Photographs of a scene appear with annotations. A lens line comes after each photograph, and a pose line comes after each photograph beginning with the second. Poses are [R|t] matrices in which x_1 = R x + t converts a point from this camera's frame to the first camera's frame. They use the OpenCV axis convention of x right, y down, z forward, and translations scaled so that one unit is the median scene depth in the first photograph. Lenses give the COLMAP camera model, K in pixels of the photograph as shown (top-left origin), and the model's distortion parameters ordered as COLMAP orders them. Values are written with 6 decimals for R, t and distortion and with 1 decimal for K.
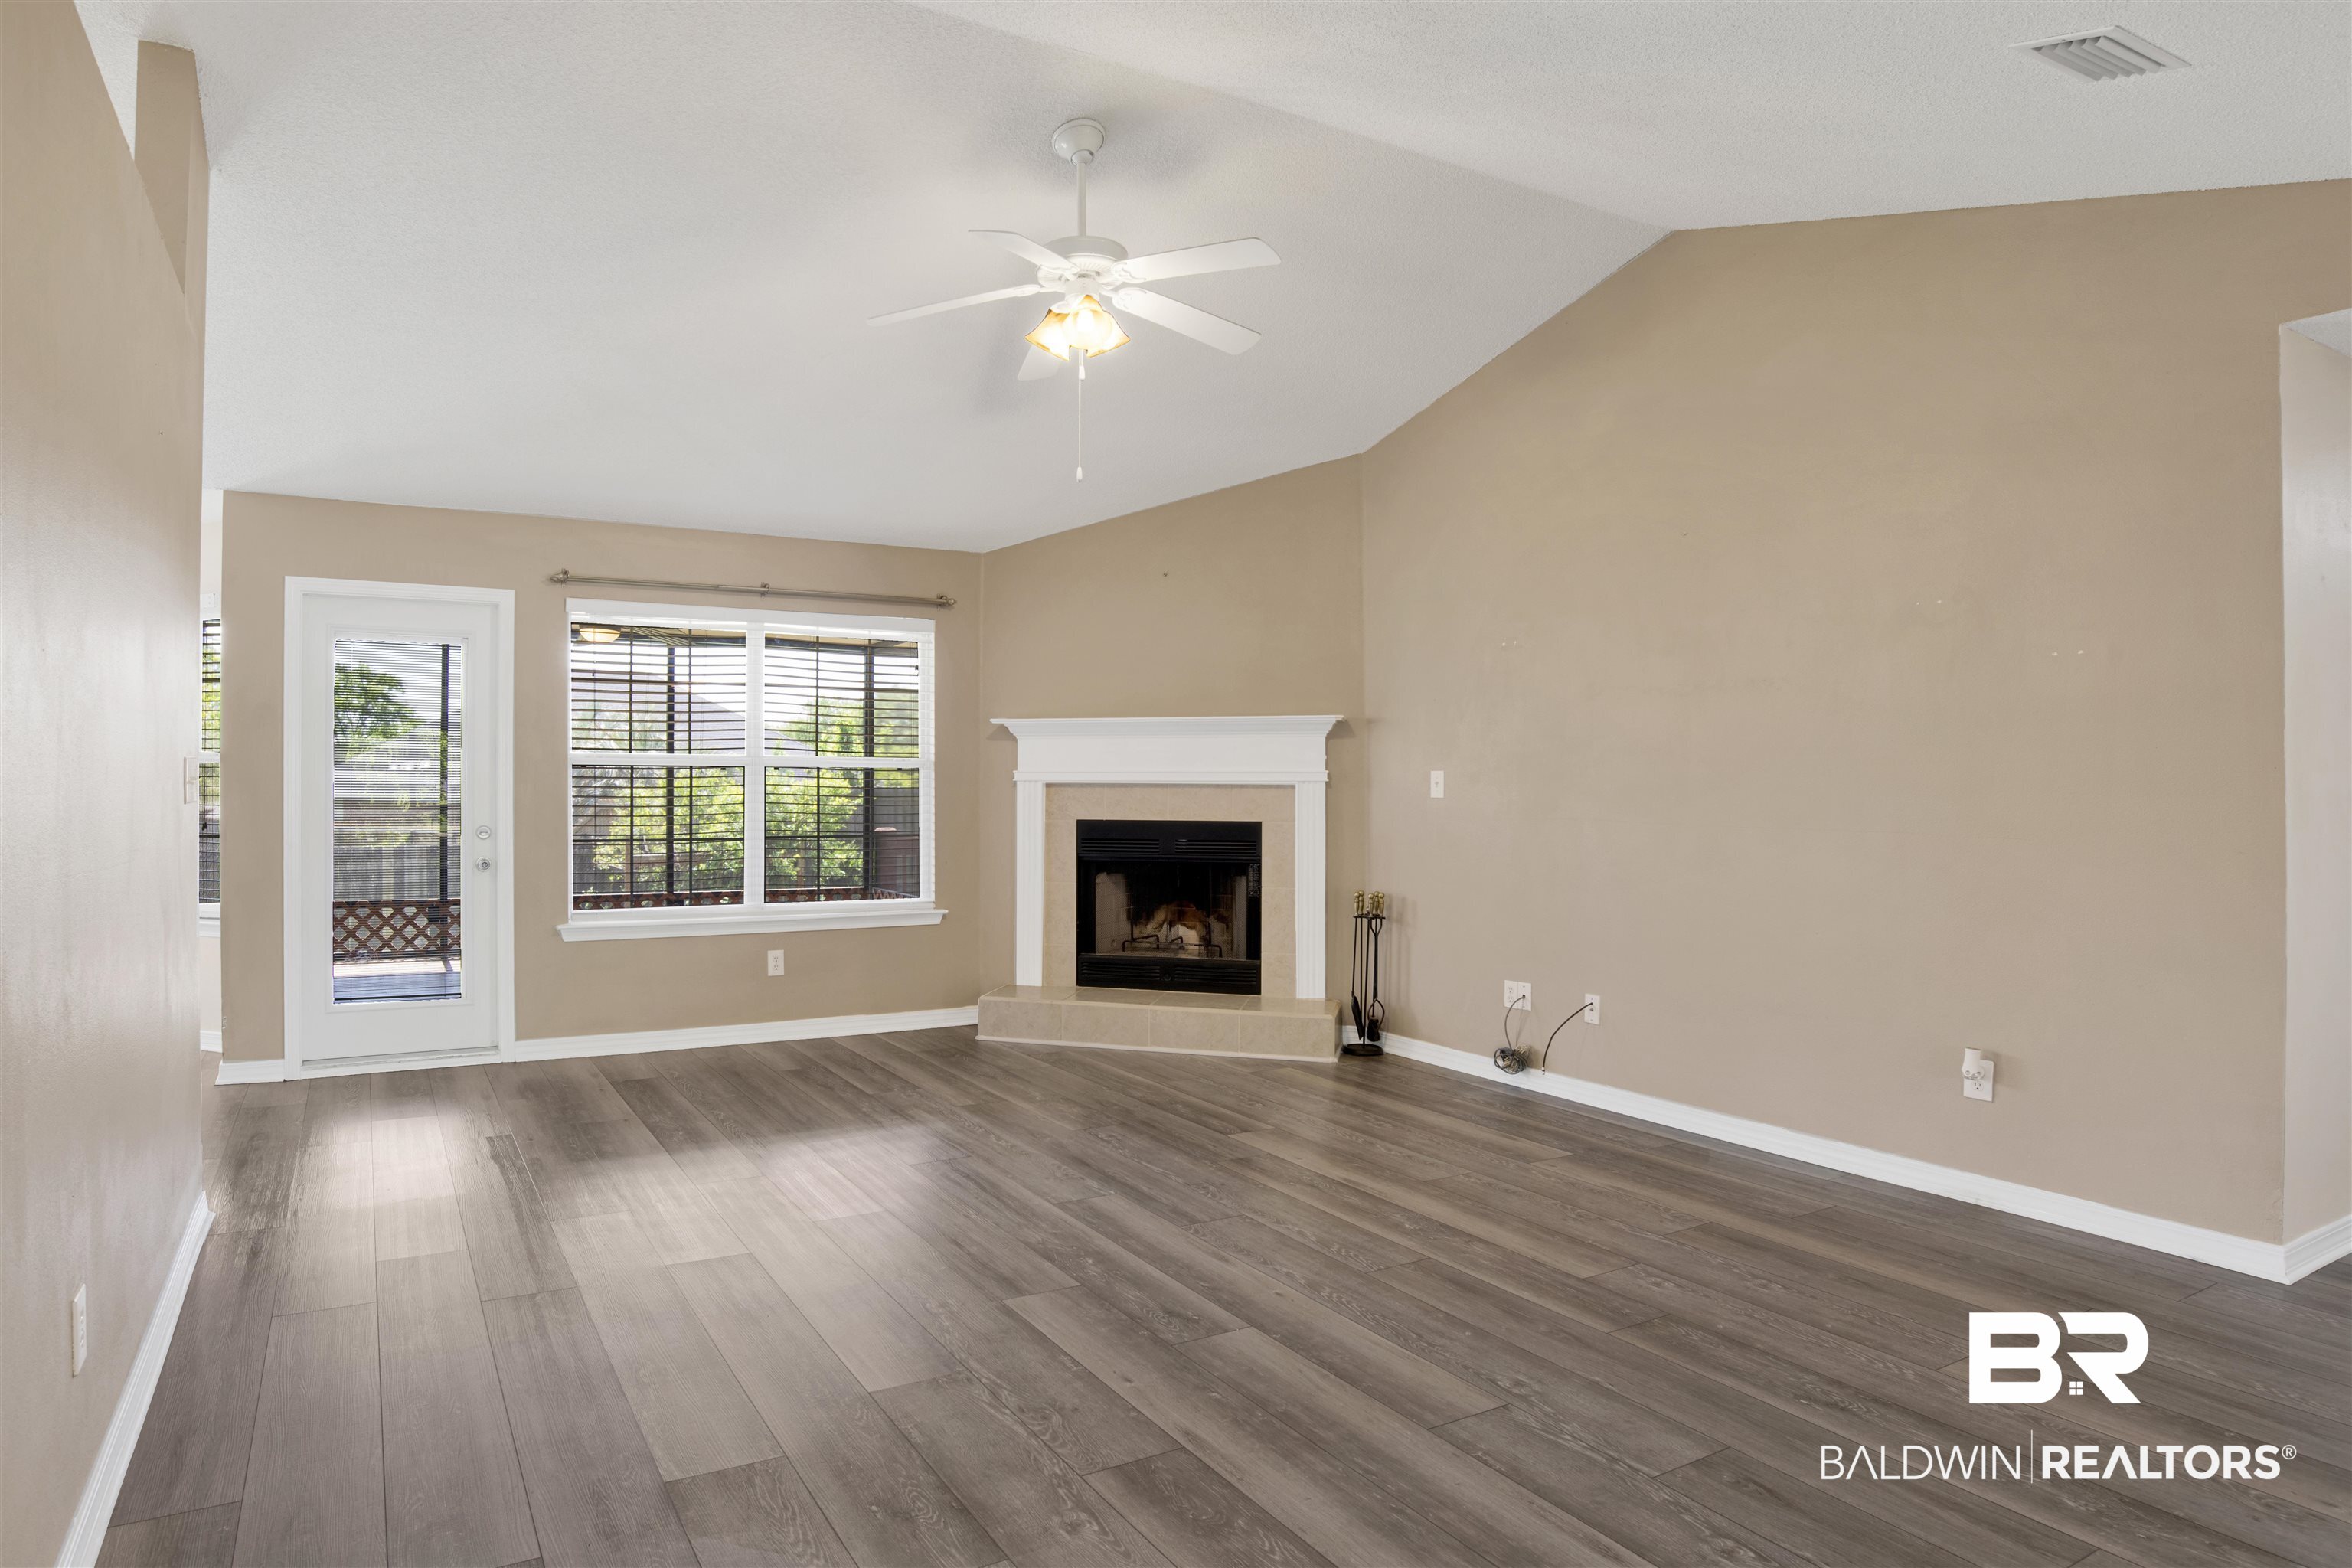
lens RADIAL K [[1476.0, 0, 1176.0], [0, 1476.0, 784.0], [0, 0, 1]] dist [-0.051203, -0.000029]
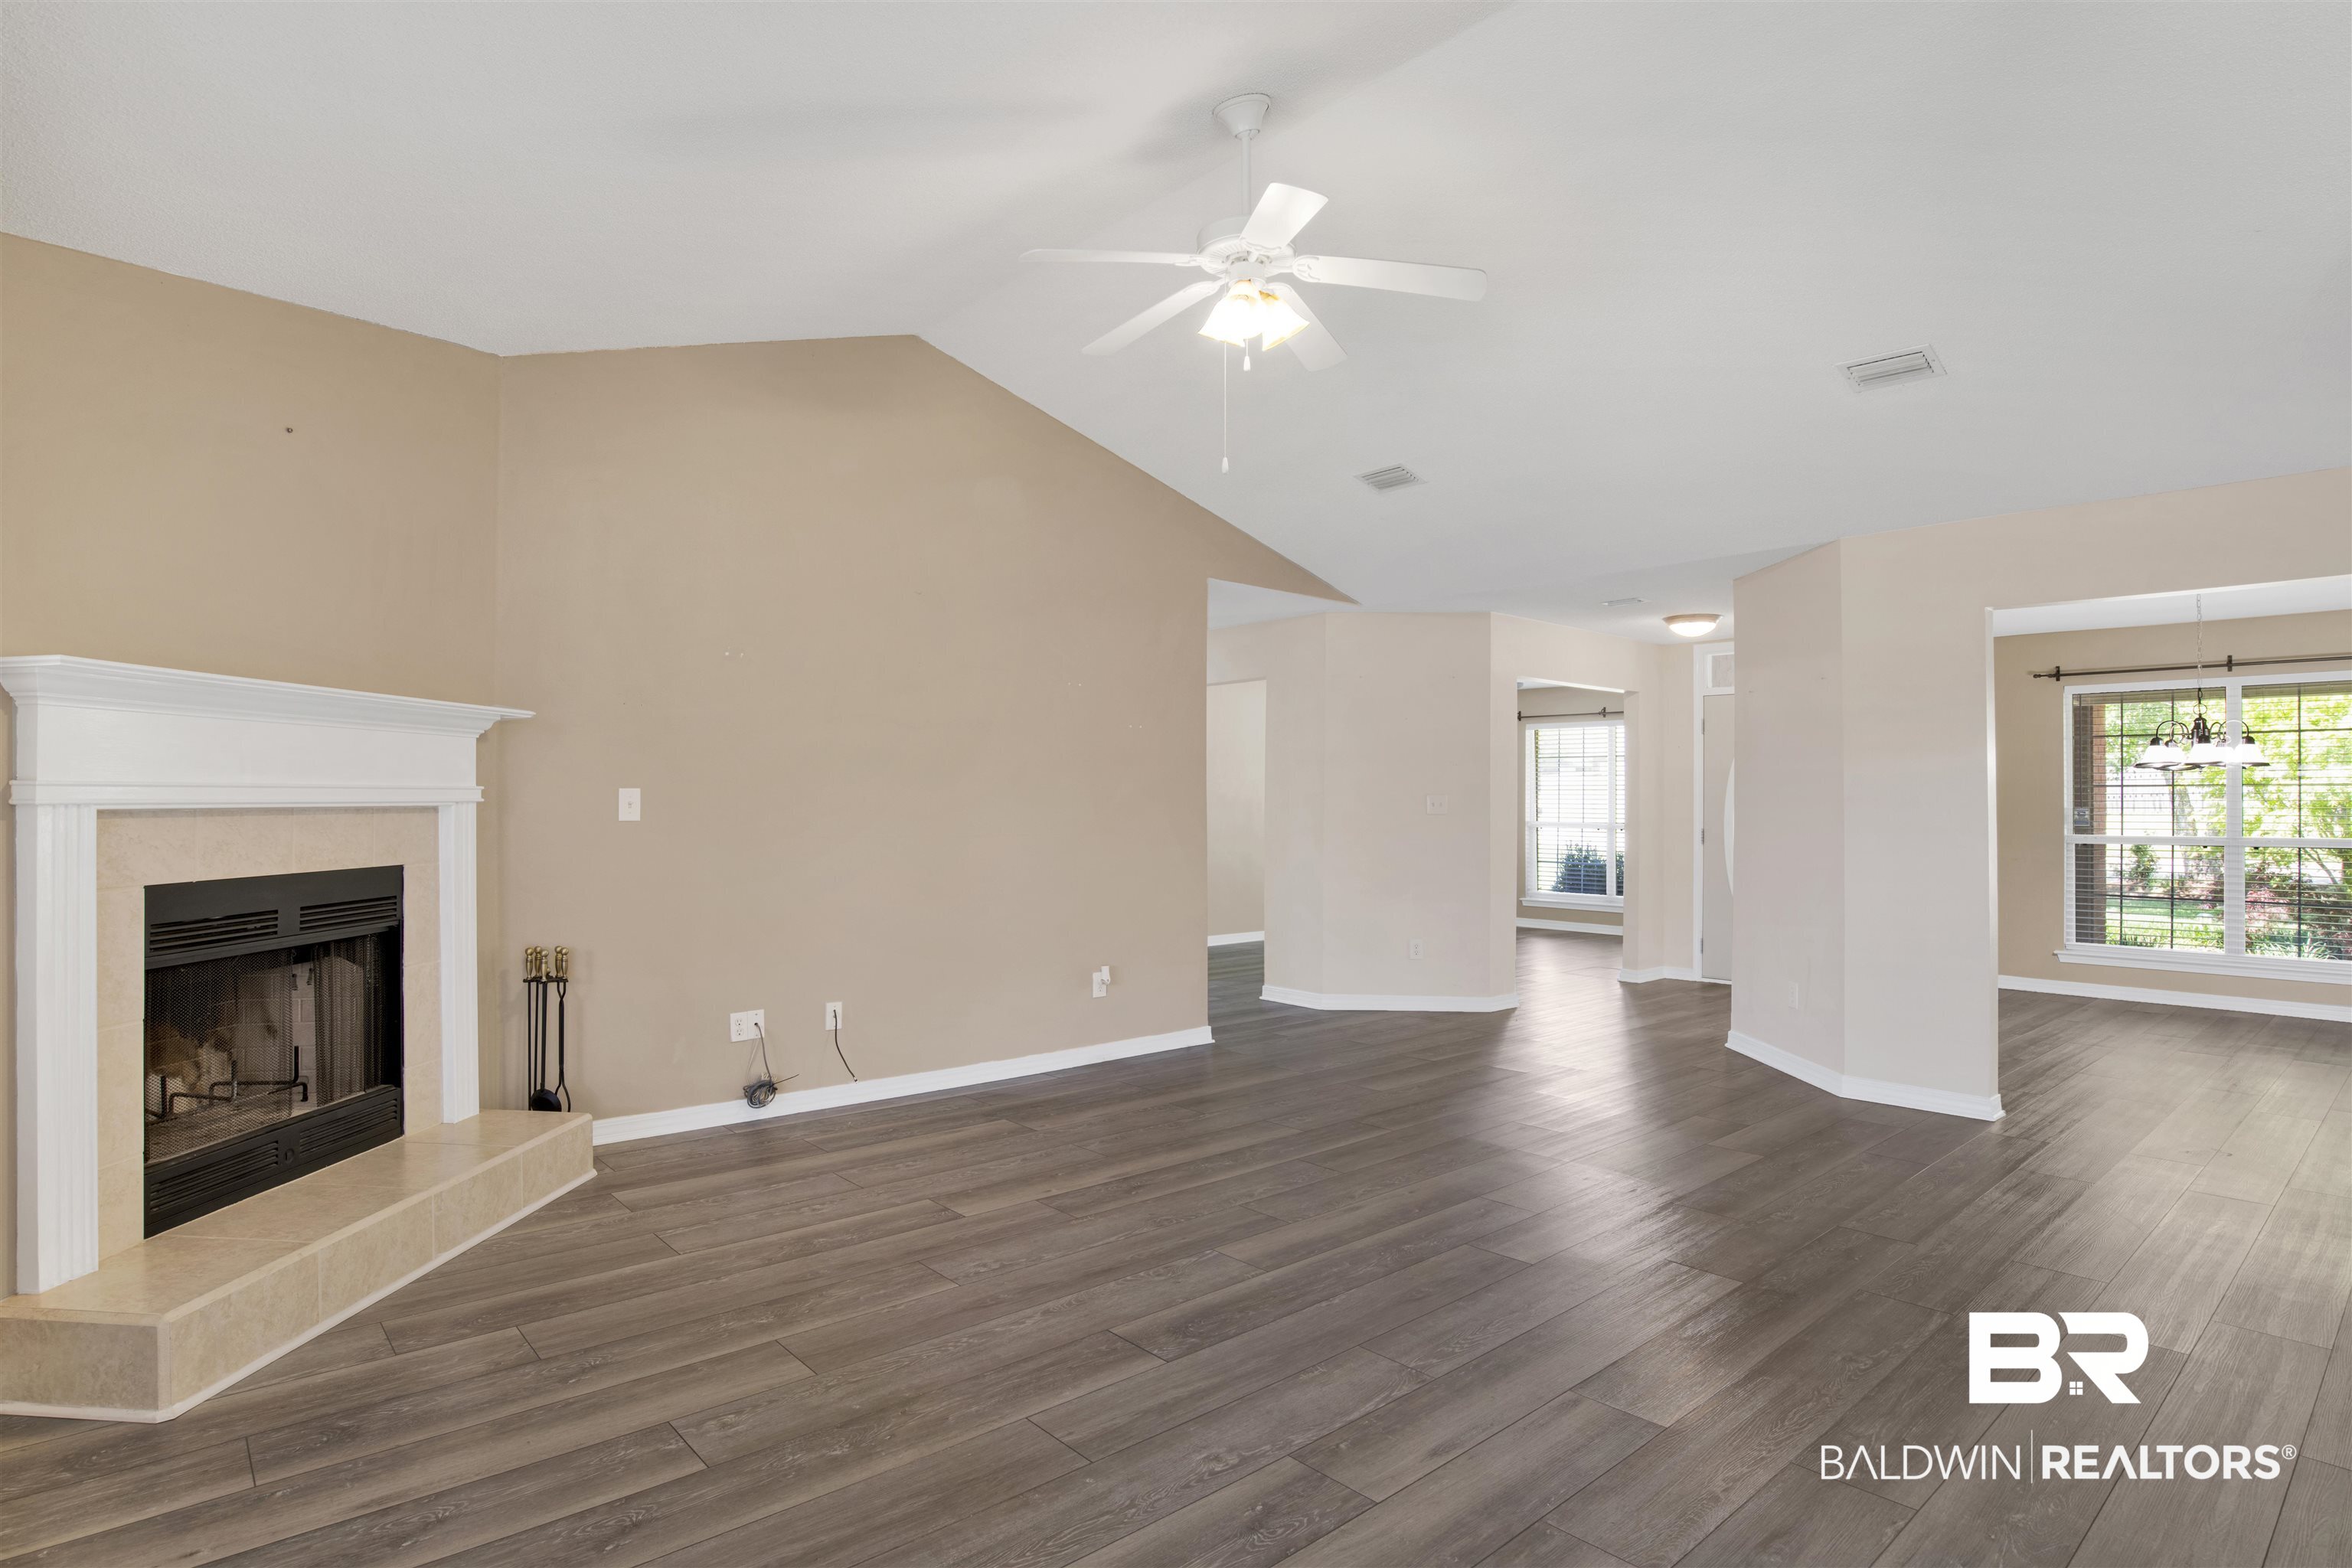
lens RADIAL K [[1224.8, 0, 1176.0], [0, 1224.8, 784.0], [0, 0, 1]] dist [-0.090013, 0.034611]
pose [[-0.214640, 0.007859, 0.976662, -0.546916], [-0.002202, 0.999961, -0.008530, -0.006275], [-0.976691, -0.003982, -0.214614, 0.828233]]
